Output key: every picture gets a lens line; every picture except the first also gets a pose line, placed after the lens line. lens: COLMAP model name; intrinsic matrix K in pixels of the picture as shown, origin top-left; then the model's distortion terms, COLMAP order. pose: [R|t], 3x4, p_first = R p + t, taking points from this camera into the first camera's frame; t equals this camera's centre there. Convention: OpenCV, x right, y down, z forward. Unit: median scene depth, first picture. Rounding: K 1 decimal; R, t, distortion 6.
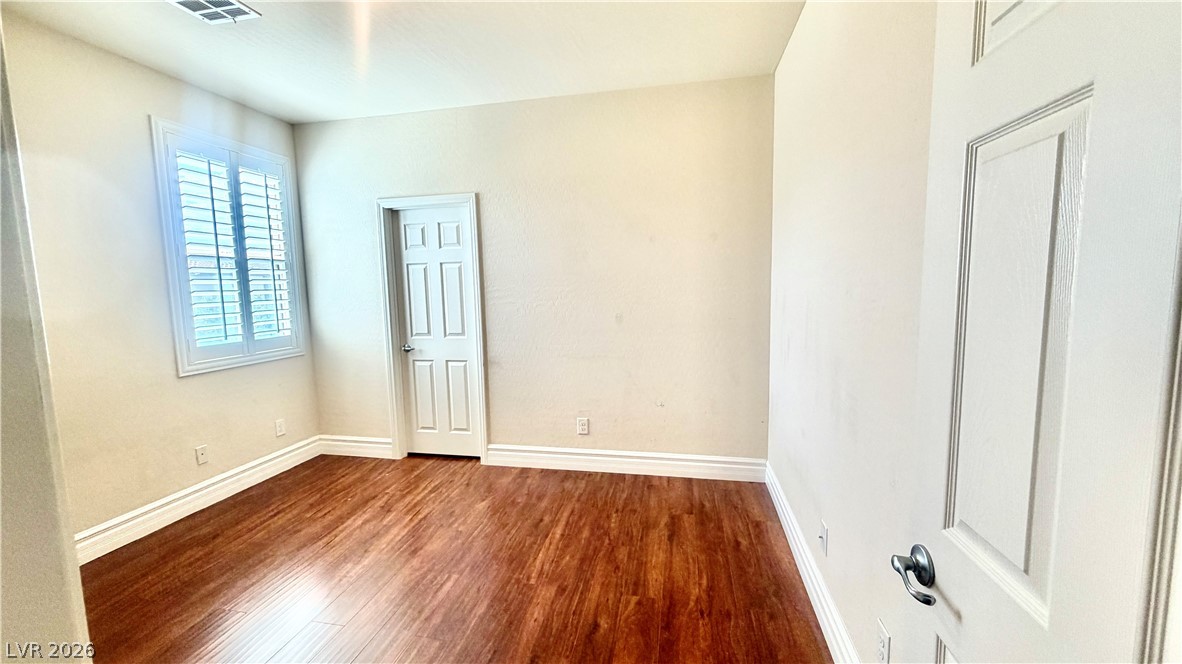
lens RADIAL K [[470.7, 0, 588.4], [0, 470.7, 334.2], [0, 0, 1]] dist [0.000488, -0.000381]
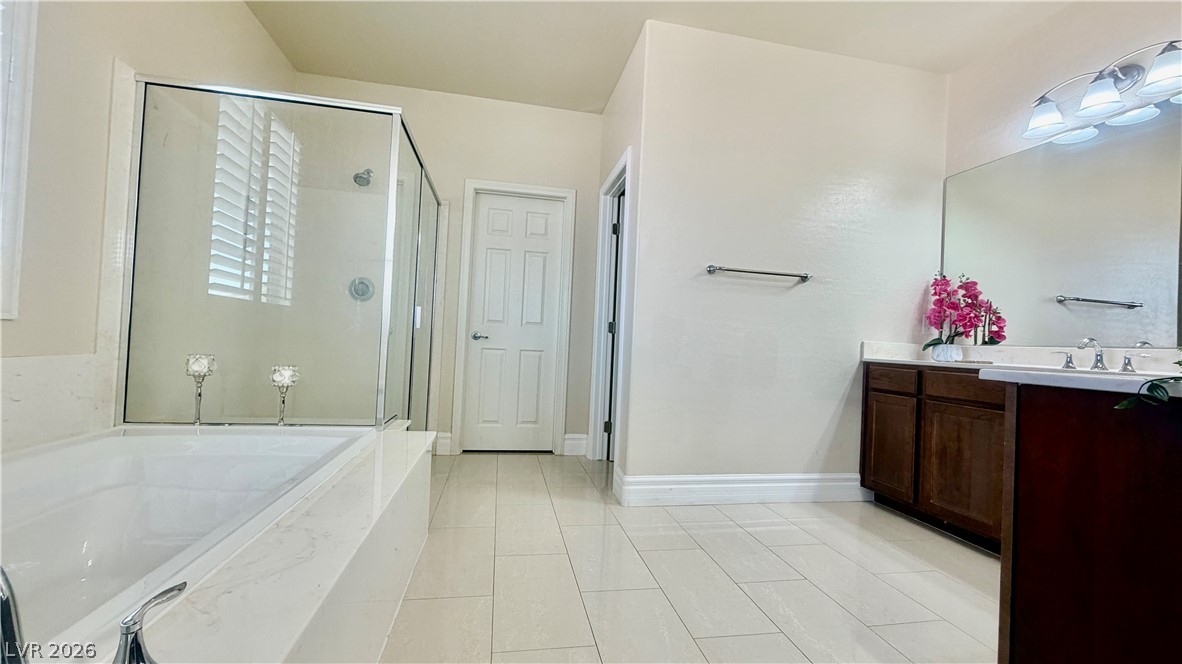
lens RADIAL K [[470.7, 0, 588.4], [0, 470.7, 334.2], [0, 0, 1]] dist [0.000488, -0.000381]
pose [[0.922449, 0.062955, 0.380951, -0.549413], [-0.019096, 0.992849, -0.117836, 0.137507], [-0.385646, 0.101423, 0.917055, 0.043561]]
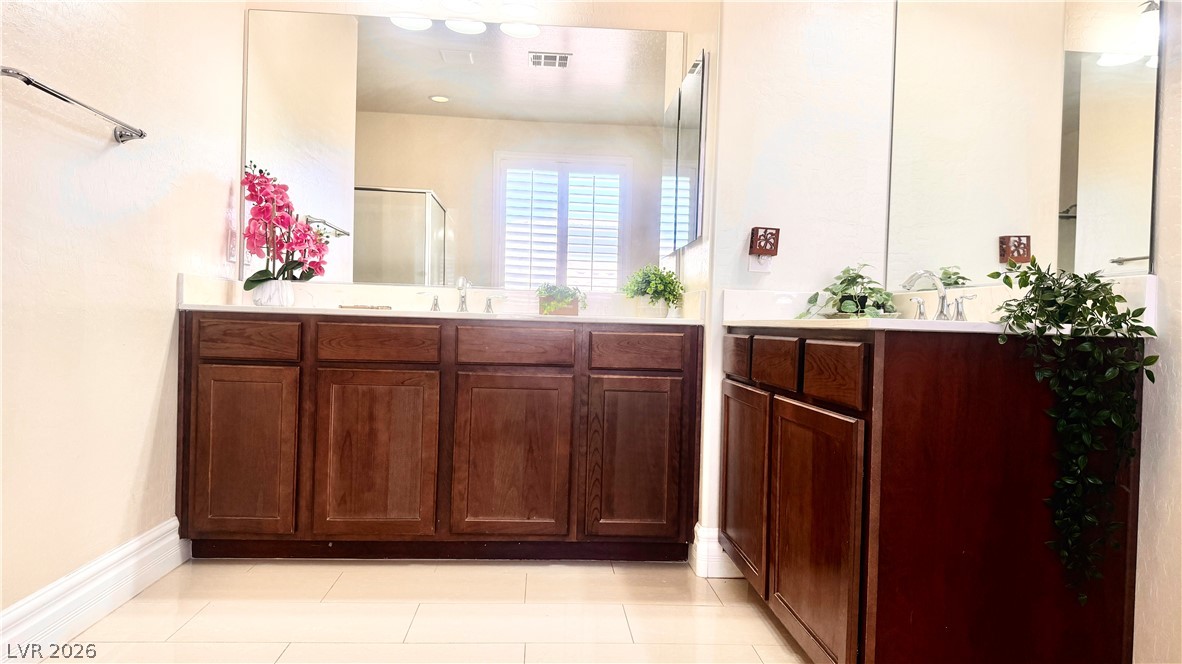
lens RADIAL K [[826.2, 0, 589.8], [0, 826.2, 338.2], [0, 0, 1]] dist [0.124744, -0.217557]
pose [[-0.264527, -0.011882, 0.964305, -0.646777], [0.073860, 0.996738, 0.032542, 0.109995], [-0.961546, 0.079832, -0.262786, 0.427179]]
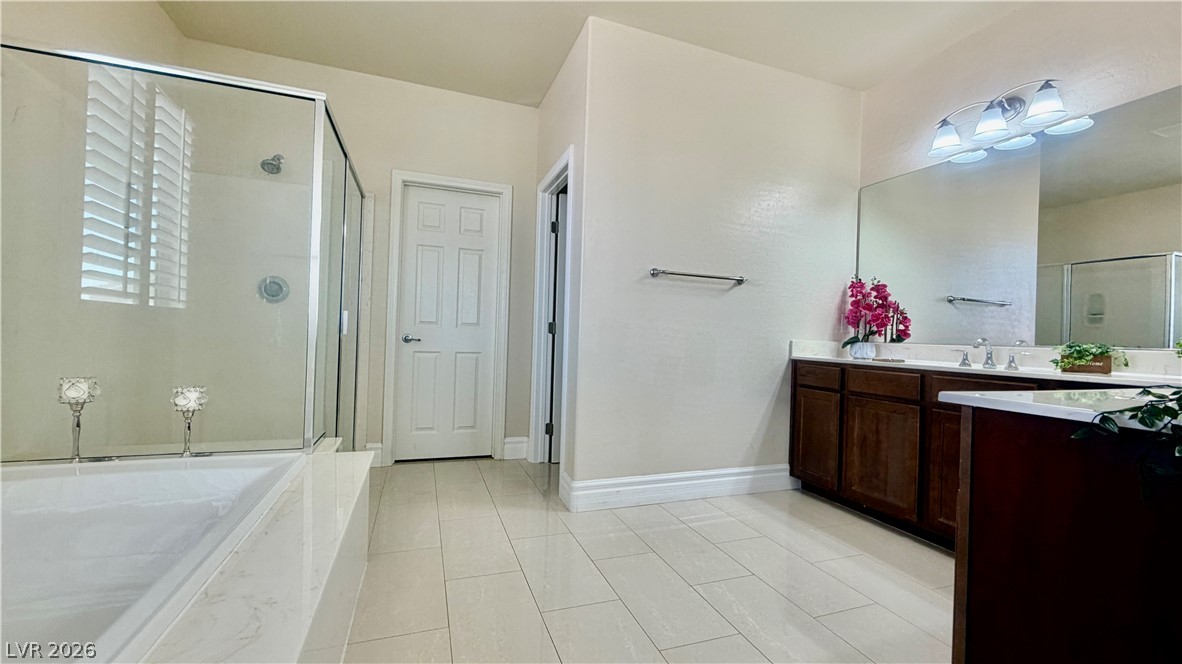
lens RADIAL K [[470.7, 0, 588.4], [0, 470.7, 334.2], [0, 0, 1]] dist [0.000488, -0.000381]
pose [[0.851526, 0.042020, 0.522626, -0.570926], [0.010893, 0.995150, -0.097760, 0.115574], [-0.524199, 0.088938, 0.846939, 0.067355]]
